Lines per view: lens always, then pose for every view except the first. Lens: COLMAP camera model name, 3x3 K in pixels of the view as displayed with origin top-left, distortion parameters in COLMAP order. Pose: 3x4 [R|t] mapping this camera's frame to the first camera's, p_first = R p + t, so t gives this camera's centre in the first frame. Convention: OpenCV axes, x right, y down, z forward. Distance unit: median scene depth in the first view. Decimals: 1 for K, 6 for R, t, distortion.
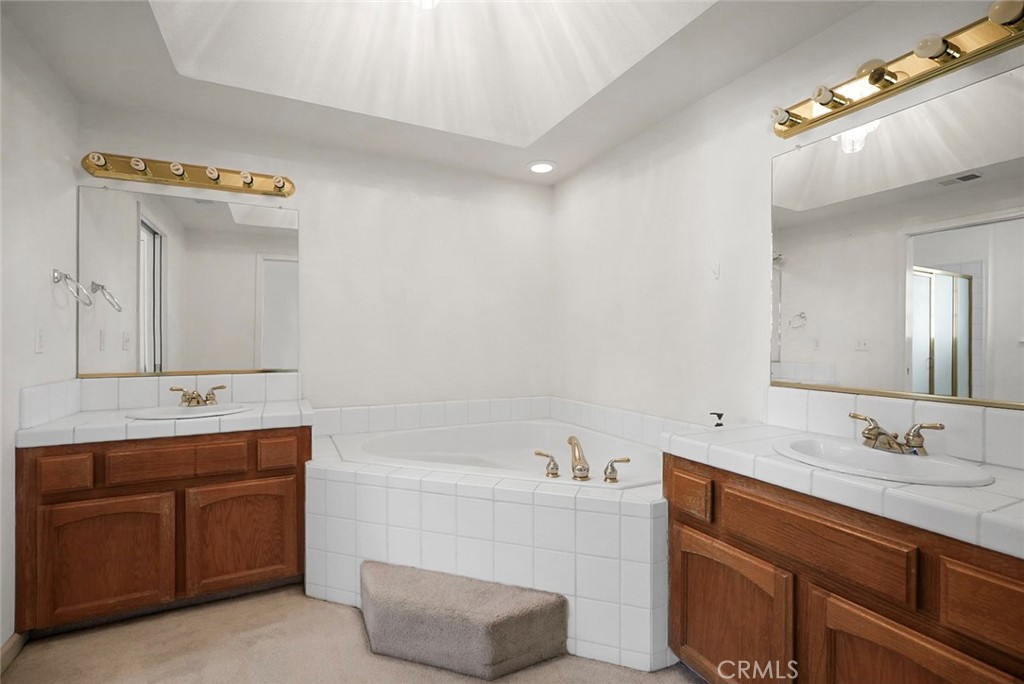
lens RADIAL K [[454.1, 0, 506.5], [0, 454.1, 342.0], [0, 0, 1]] dist [-0.001082, -0.000123]
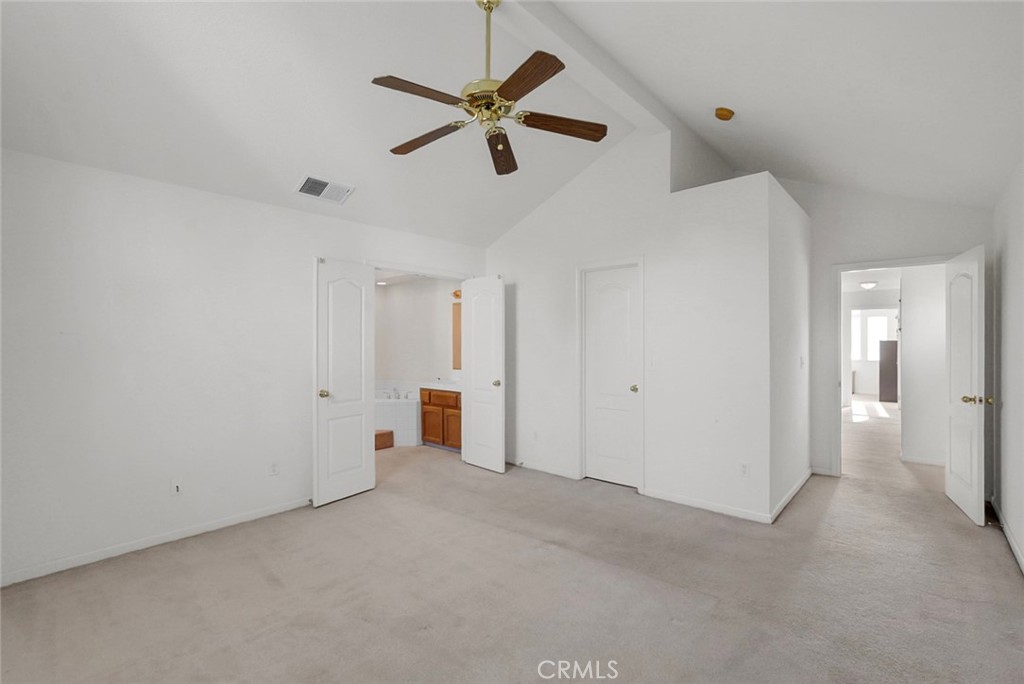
lens RADIAL K [[454.1, 0, 506.5], [0, 454.1, 342.0], [0, 0, 1]] dist [-0.001082, -0.000123]
pose [[0.925508, -0.003000, 0.378717, -0.411262], [0.002917, 0.999995, 0.000792, -0.134448], [-0.378717, 0.000371, 0.925512, -2.751776]]
